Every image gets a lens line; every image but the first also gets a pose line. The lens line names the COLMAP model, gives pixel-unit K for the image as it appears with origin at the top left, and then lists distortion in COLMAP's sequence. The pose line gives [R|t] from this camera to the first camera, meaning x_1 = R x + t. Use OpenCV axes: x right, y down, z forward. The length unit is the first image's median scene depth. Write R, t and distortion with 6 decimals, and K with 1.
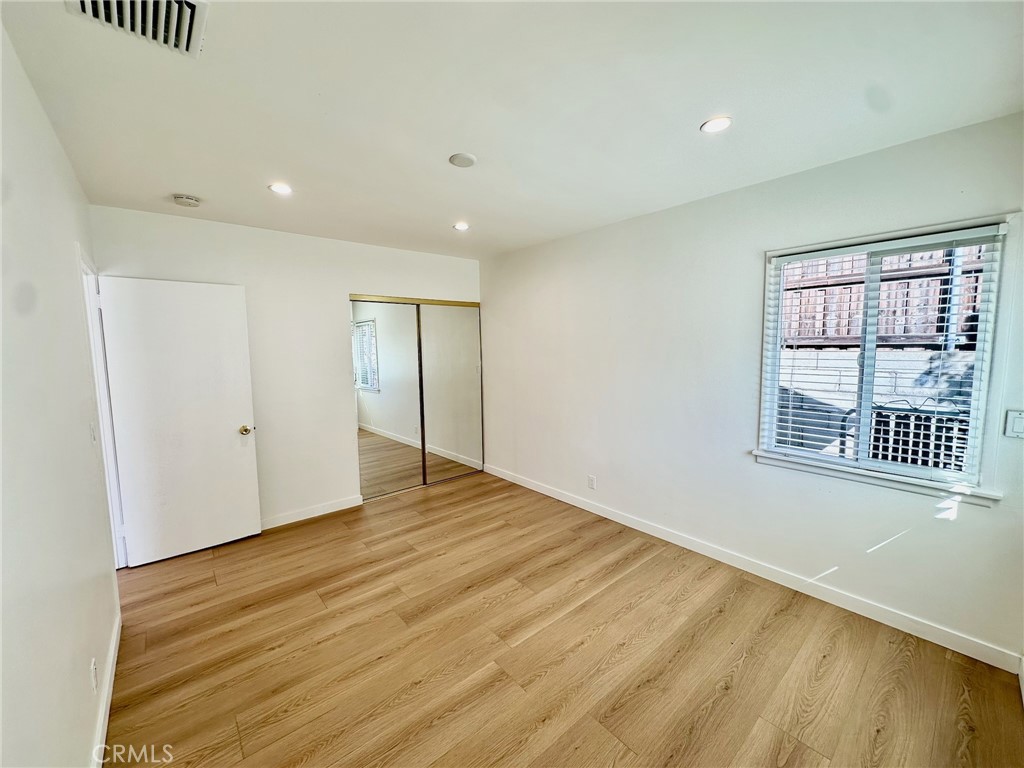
lens RADIAL K [[406.9, 0, 512.0], [0, 406.9, 384.0], [0, 0, 1]] dist [-0.002281, -0.000346]
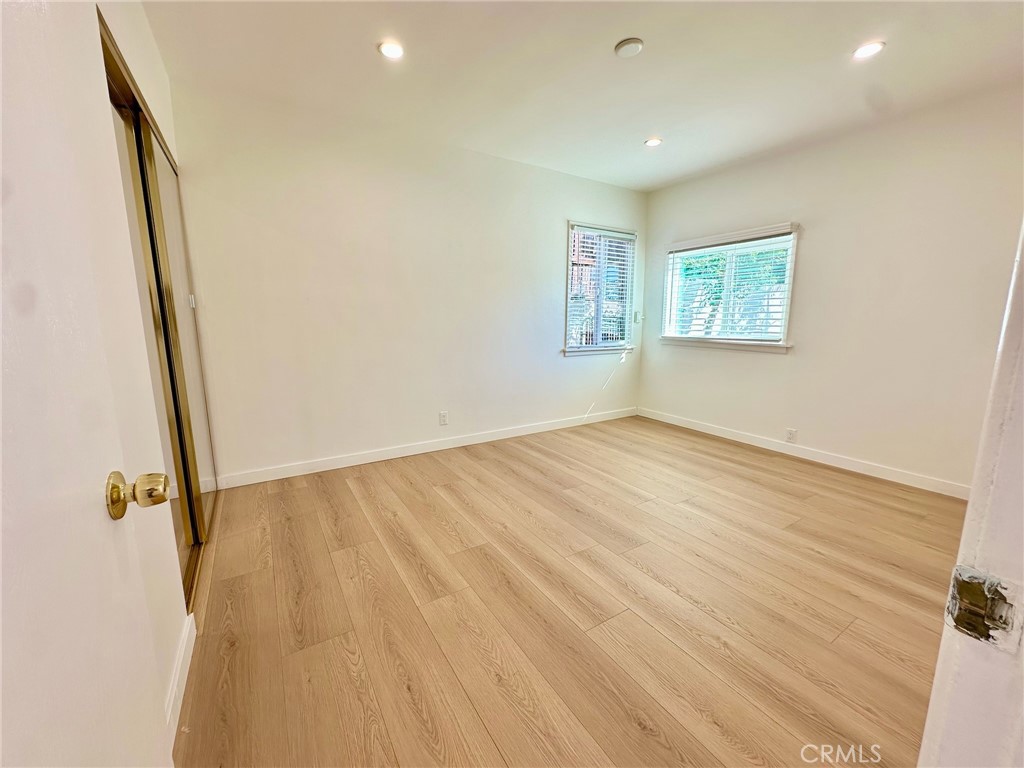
lens RADIAL K [[406.9, 0, 512.0], [0, 406.9, 384.0], [0, 0, 1]] dist [-0.002281, -0.000346]
pose [[0.138577, -0.144765, 0.979714, -0.907121], [0.090286, 0.986986, 0.133069, 0.061873], [-0.986228, 0.070014, 0.149844, 0.886550]]
